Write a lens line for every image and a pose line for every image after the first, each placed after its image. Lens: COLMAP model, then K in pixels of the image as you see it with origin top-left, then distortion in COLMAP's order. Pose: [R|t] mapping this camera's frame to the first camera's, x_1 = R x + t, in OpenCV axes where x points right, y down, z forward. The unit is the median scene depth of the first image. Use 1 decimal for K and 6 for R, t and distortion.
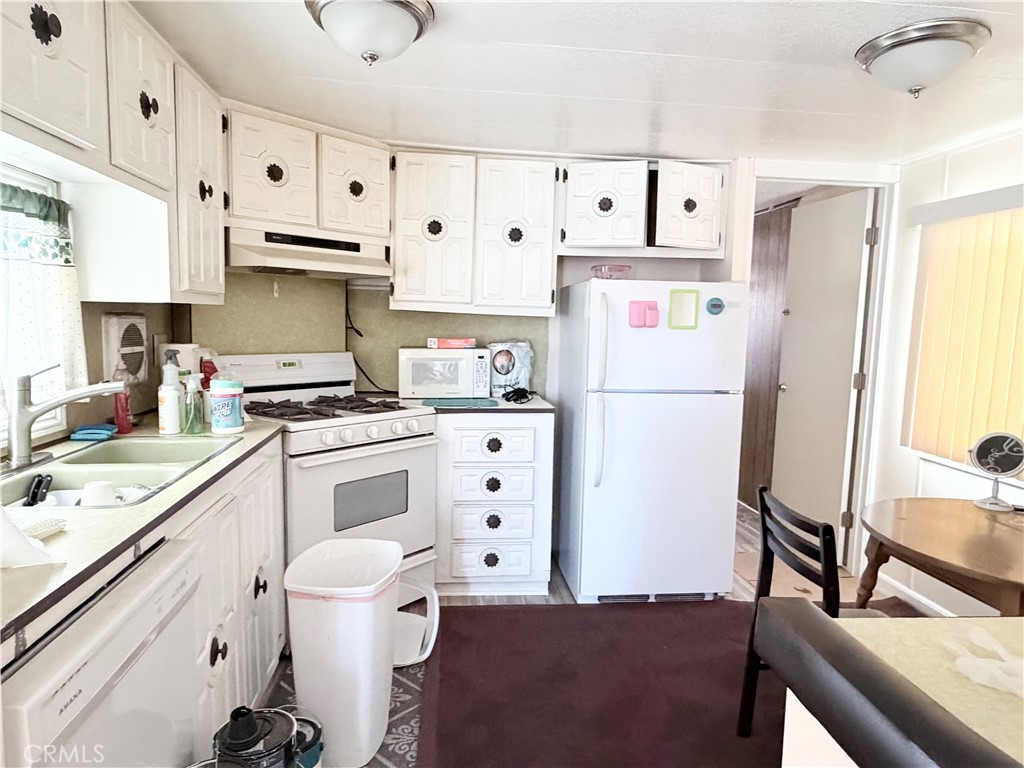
lens RADIAL K [[651.1, 0, 511.0], [0, 651.1, 384.7], [0, 0, 1]] dist [-0.006075, 0.002672]
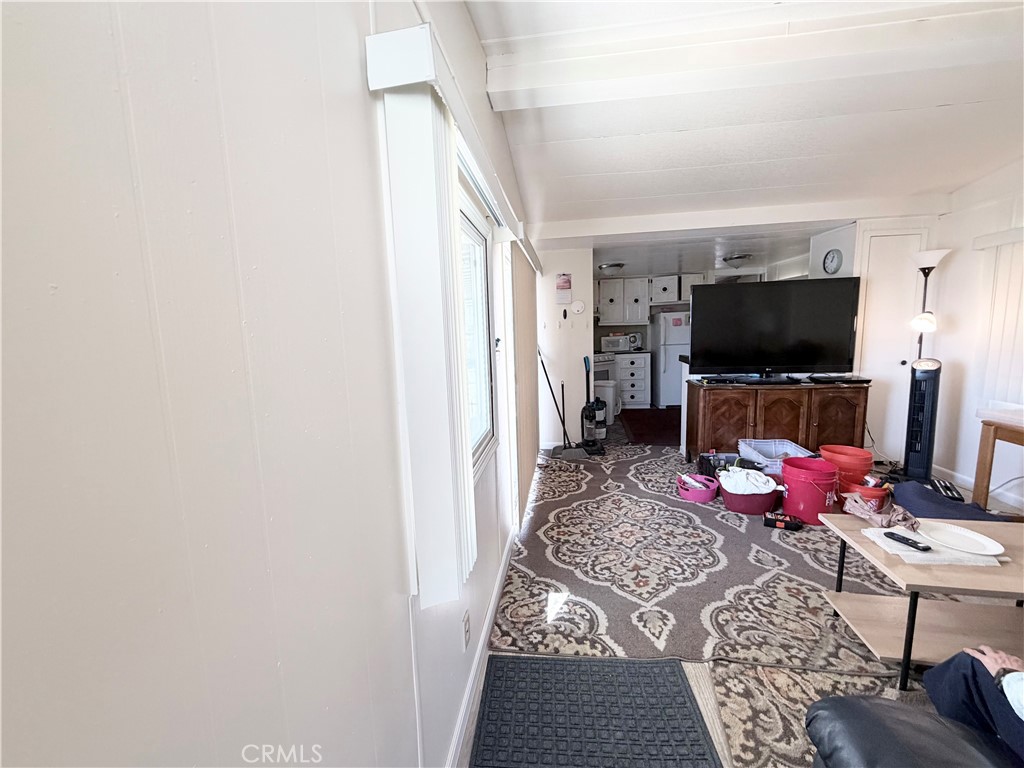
lens RADIAL K [[405.8, 0, 509.8], [0, 405.8, 385.0], [0, 0, 1]] dist [0.001804, 0.000629]
pose [[0.968793, -0.033063, -0.245657, -0.131041], [0.041602, 0.998694, 0.029648, 0.117721], [0.244356, -0.038943, 0.968903, -1.248267]]
